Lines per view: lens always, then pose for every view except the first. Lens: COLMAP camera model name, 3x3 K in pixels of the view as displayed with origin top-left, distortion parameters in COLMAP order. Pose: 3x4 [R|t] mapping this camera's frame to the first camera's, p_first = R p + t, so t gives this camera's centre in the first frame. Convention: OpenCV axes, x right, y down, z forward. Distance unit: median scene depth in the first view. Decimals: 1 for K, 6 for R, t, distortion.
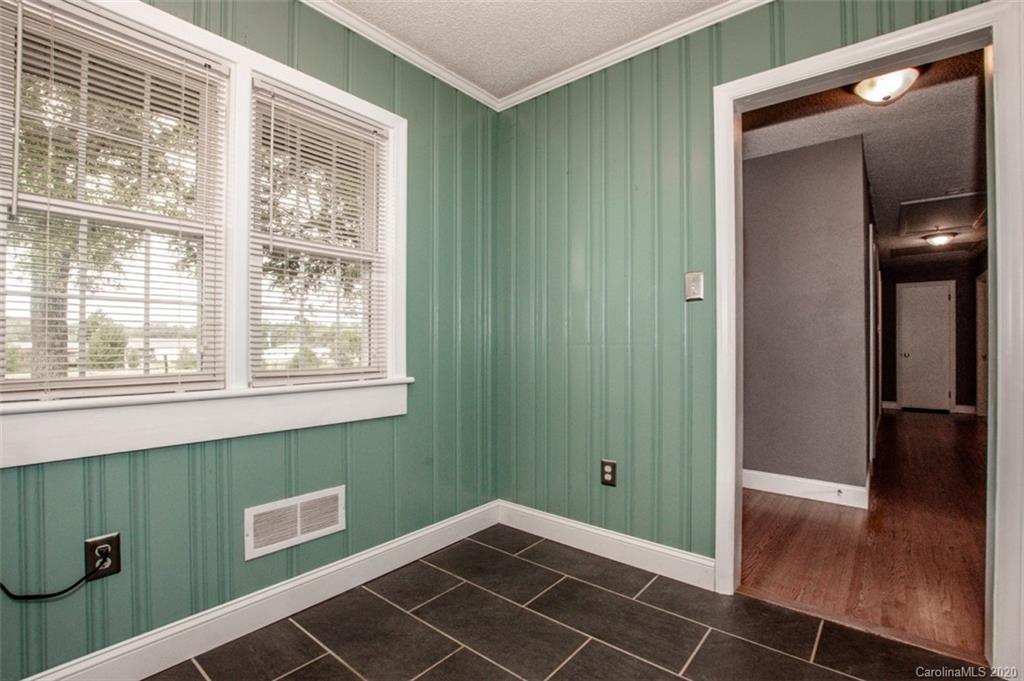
lens RADIAL K [[471.4, 0, 512.0], [0, 471.4, 340.5], [0, 0, 1]] dist [-0.037373, 0.006372]
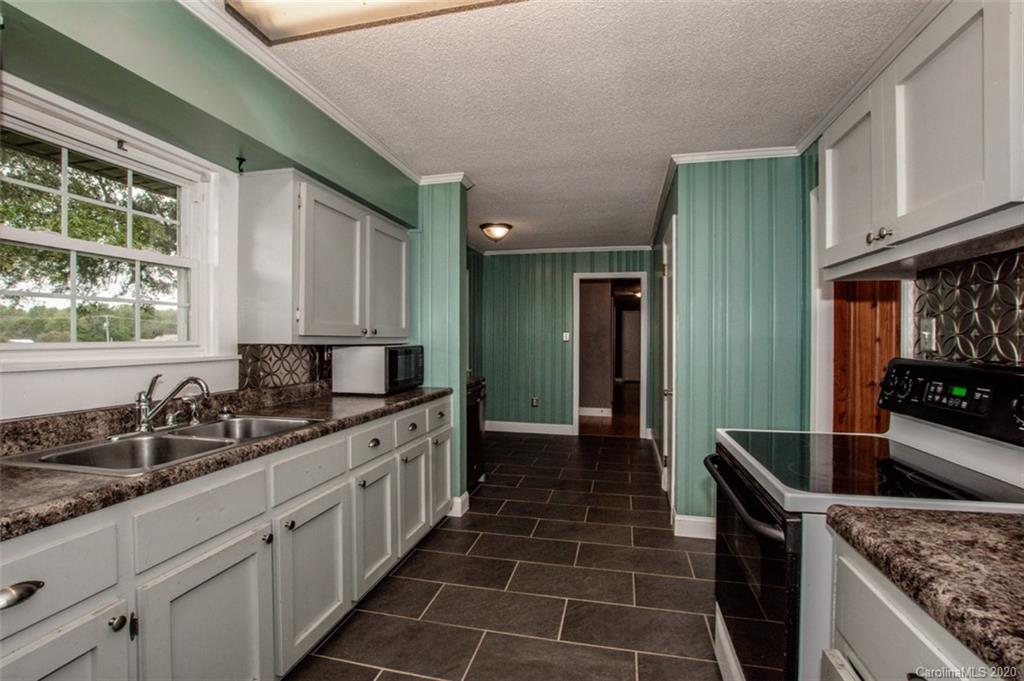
lens RADIAL K [[471.4, 0, 512.0], [0, 471.4, 340.5], [0, 0, 1]] dist [-0.037373, 0.006372]
pose [[0.895277, -0.004809, 0.445485, -1.213954], [-0.001692, 0.999898, 0.014194, -0.124337], [-0.445507, -0.013462, 0.895177, -1.490106]]
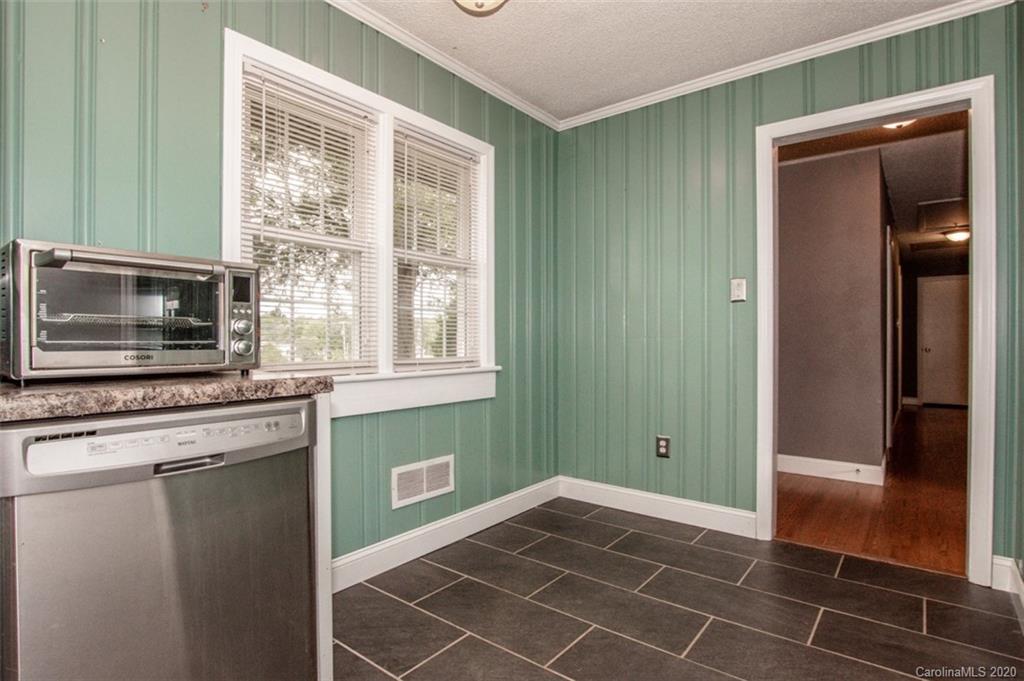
lens RADIAL K [[527.7, 0, 506.1], [0, 527.7, 341.4], [0, 0, 1]] dist [-0.024678, 0.001331]
pose [[0.999834, -0.002200, 0.018109, -0.225306], [0.002042, 0.999960, 0.008696, 0.004707], [-0.018128, -0.008657, 0.999798, -0.333958]]
